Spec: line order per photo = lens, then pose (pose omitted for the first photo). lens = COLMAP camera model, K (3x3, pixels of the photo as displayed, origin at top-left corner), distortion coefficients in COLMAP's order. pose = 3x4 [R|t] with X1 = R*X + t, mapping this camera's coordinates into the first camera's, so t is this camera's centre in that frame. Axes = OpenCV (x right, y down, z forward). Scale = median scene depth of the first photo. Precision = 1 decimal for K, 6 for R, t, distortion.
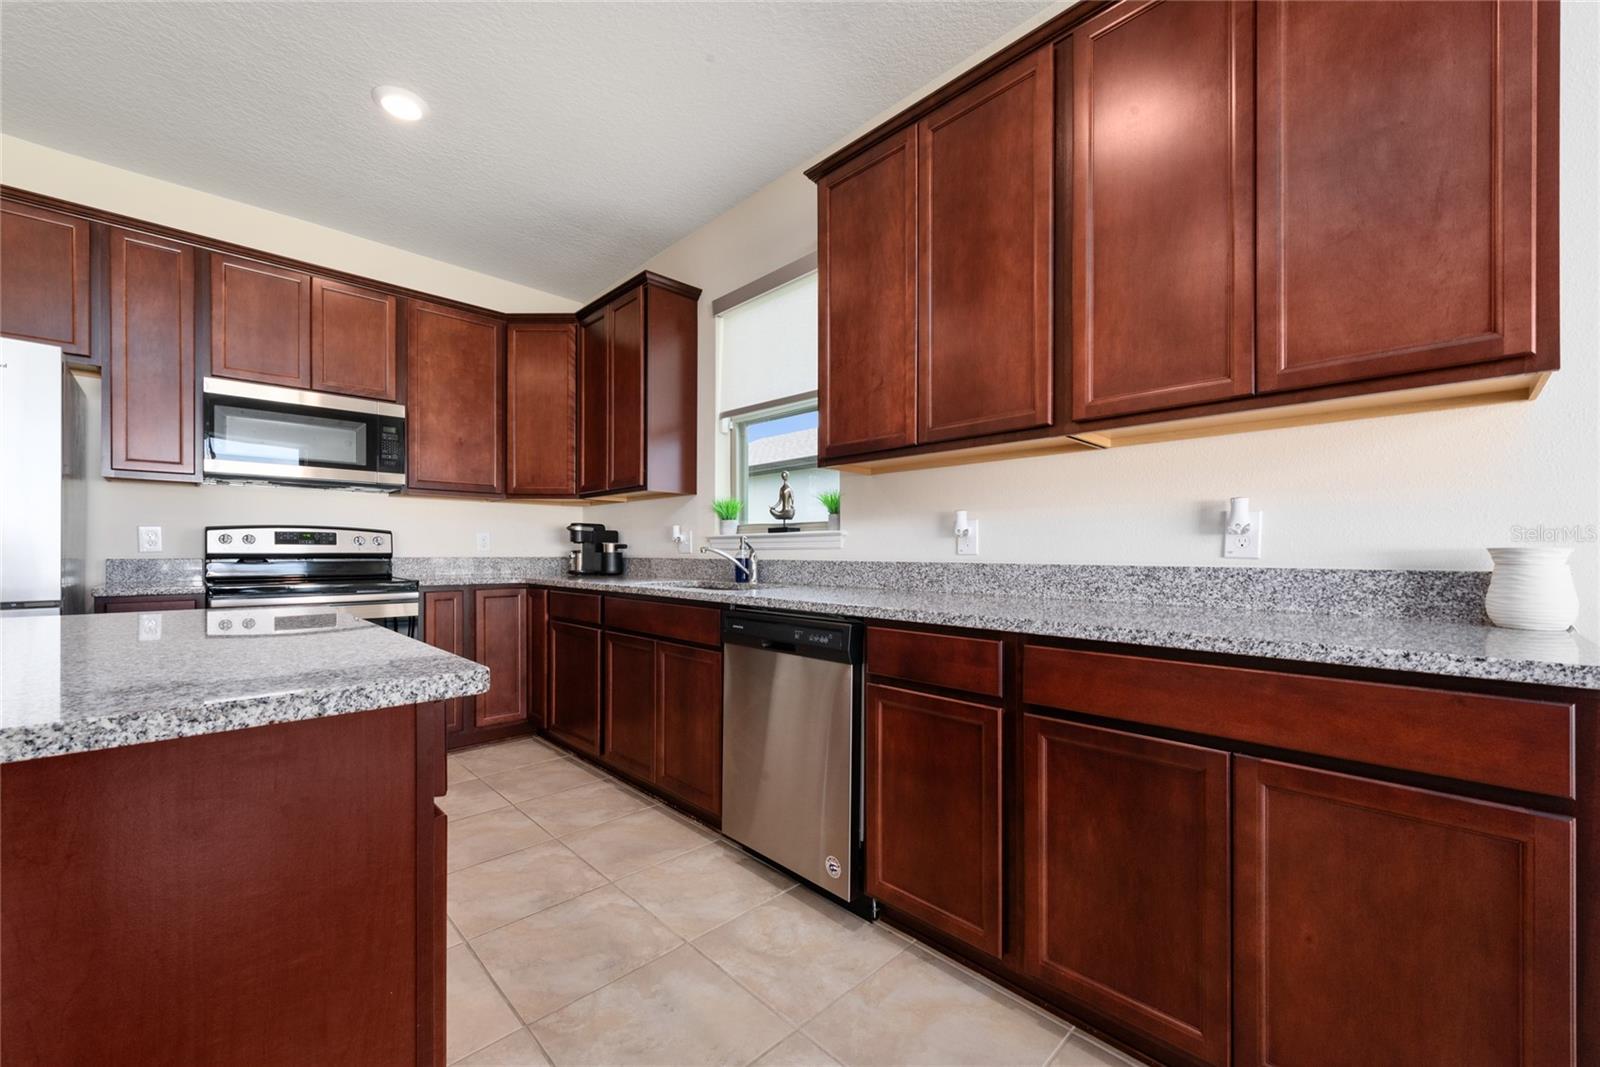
lens RADIAL K [[626.4, 0, 803.4], [0, 626.4, 551.7], [0, 0, 1]] dist [0.009153, -0.002607]
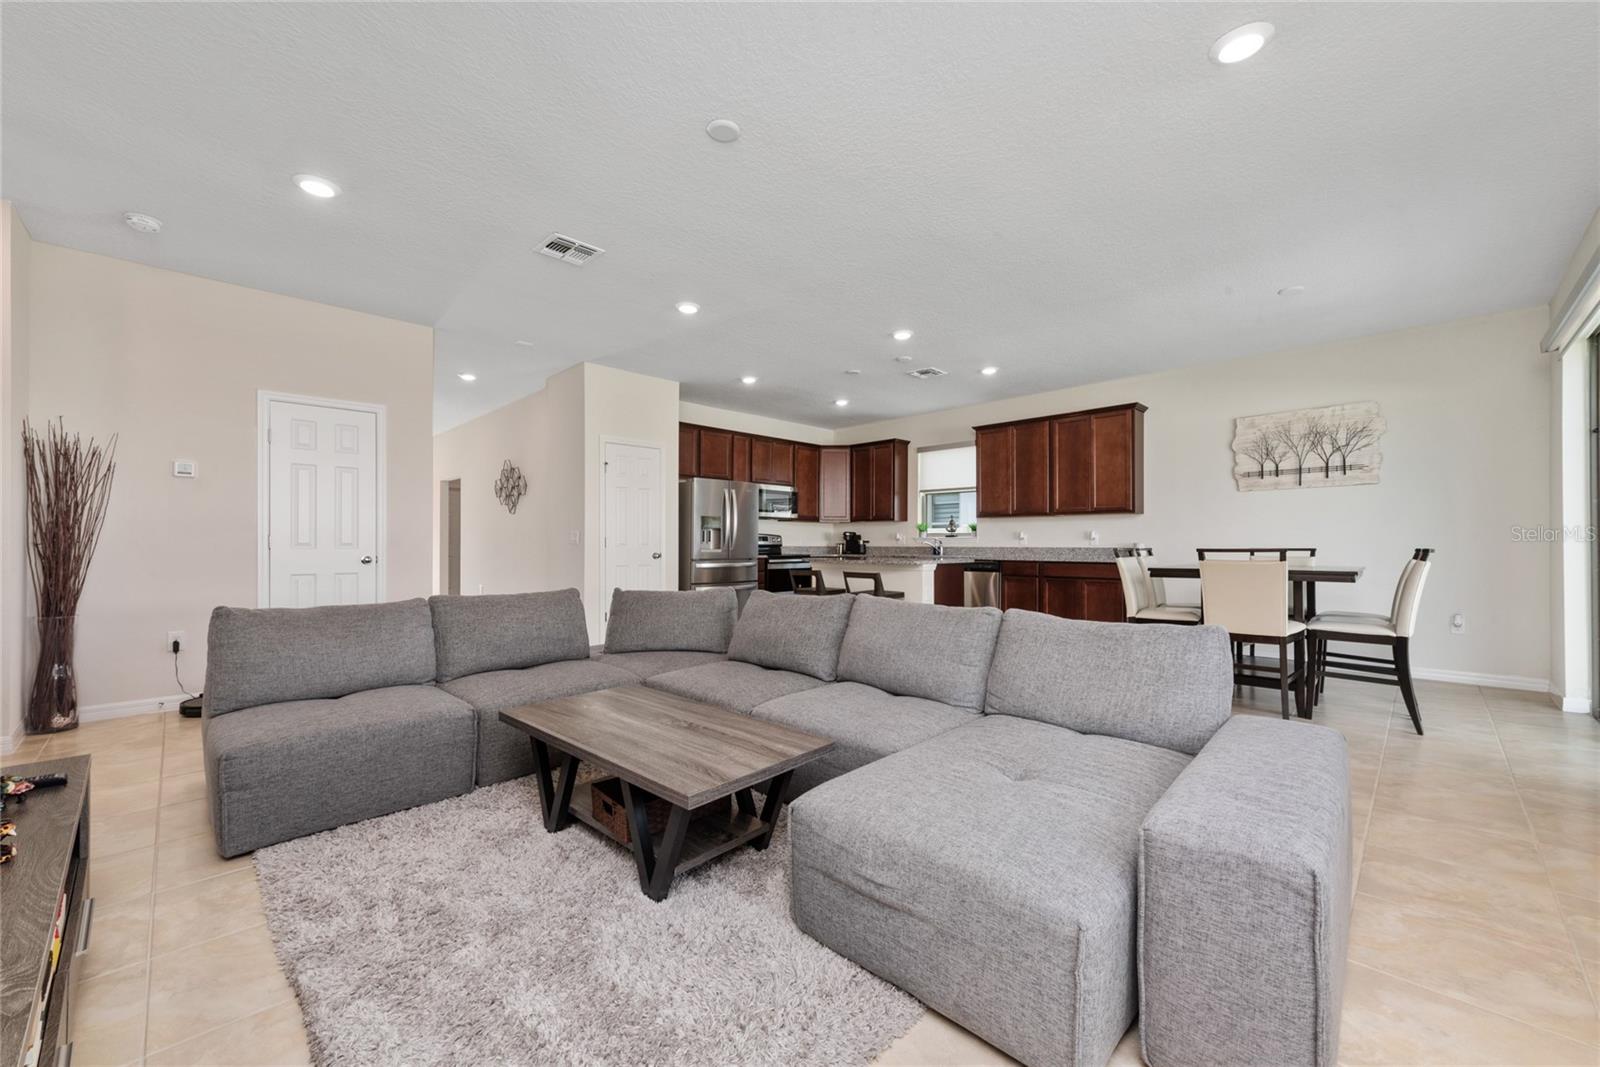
lens RADIAL K [[626.4, 0, 797.8], [0, 626.4, 541.6], [0, 0, 1]] dist [0.009153, -0.002607]
pose [[0.999991, -0.000356, 0.004314, -0.757792], [0.000373, 0.999991, -0.004122, 0.001114], [-0.004313, 0.004124, 0.999982, -1.856512]]
